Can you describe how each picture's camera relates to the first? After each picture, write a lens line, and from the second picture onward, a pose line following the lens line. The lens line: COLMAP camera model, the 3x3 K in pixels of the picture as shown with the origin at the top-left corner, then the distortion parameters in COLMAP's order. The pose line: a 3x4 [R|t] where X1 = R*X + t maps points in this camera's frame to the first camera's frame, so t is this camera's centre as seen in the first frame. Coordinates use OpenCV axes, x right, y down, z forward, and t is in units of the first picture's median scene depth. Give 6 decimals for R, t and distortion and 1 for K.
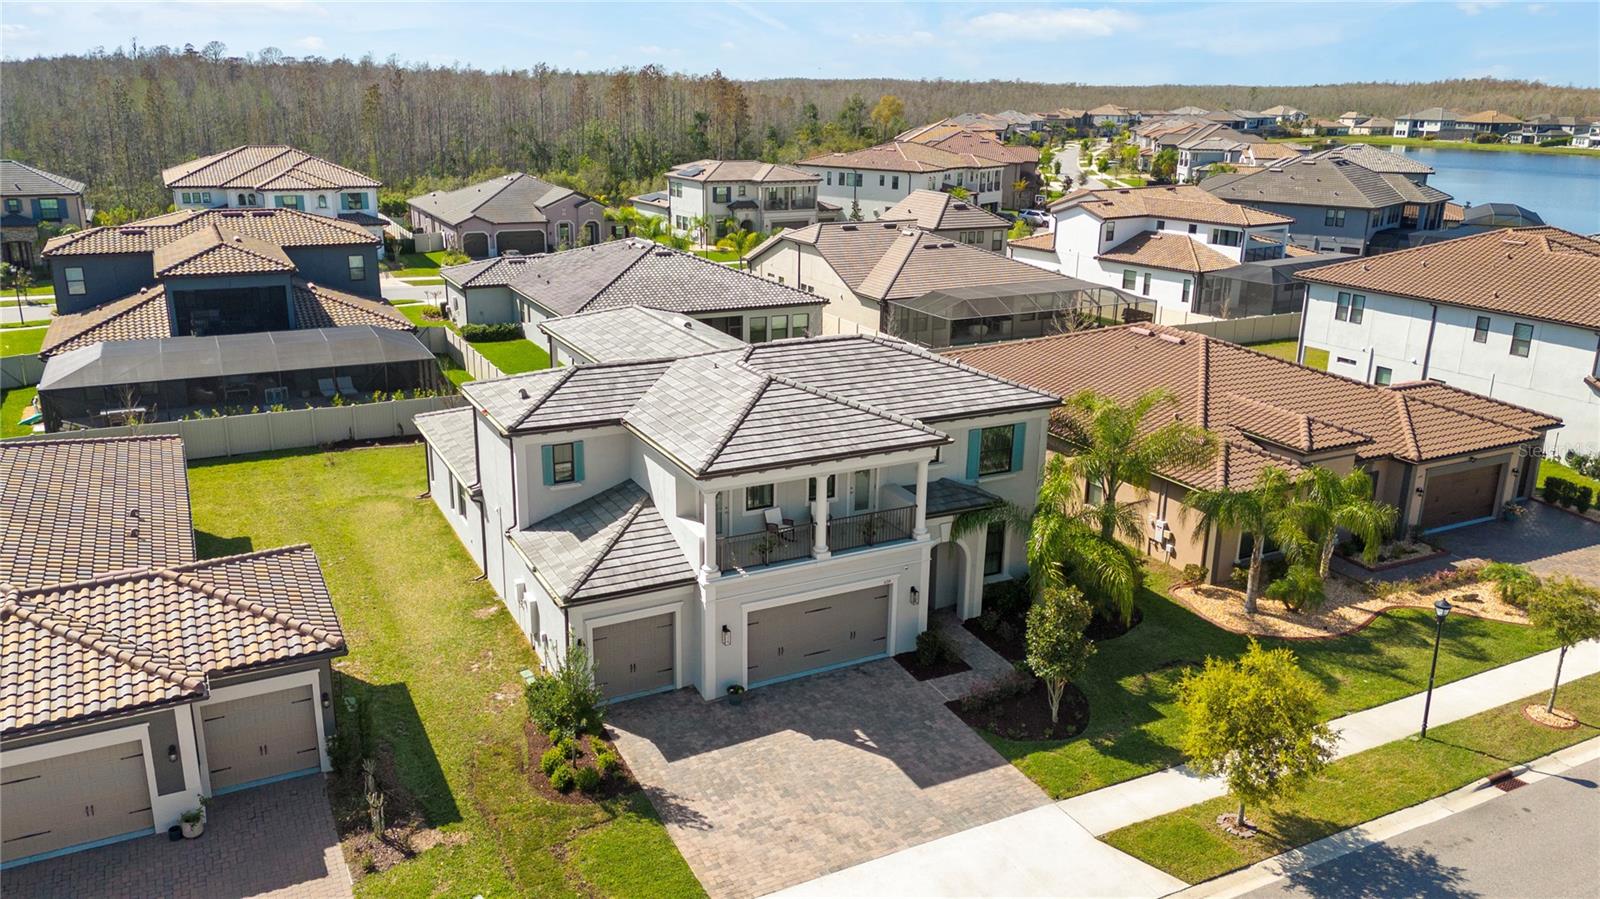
lens RADIAL K [[1189.6, 0, 790.5], [0, 1189.6, 437.4], [0, 0, 1]] dist [0.072313, -0.064183]
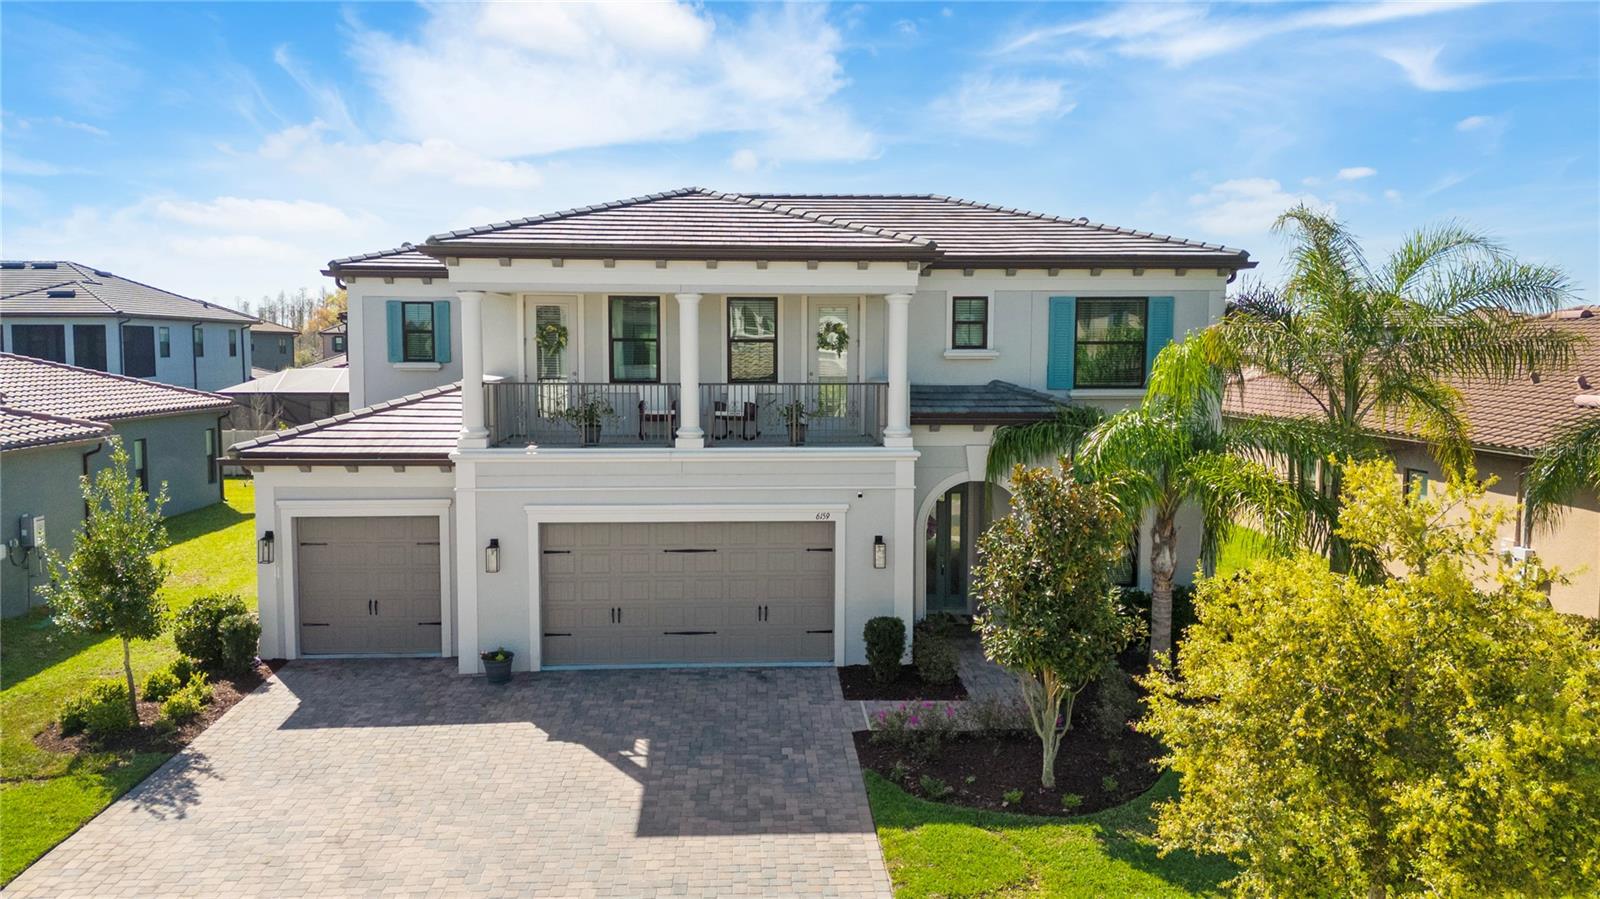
lens RADIAL K [[1189.6, 0, 791.7], [0, 1189.6, 452.7], [0, 0, 1]] dist [0.072313, -0.064183]
pose [[0.908549, 0.025111, -0.417024, 0.294853], [-0.108384, 0.978183, -0.177229, 0.190583], [0.403475, 0.206220, 0.891449, 0.498514]]
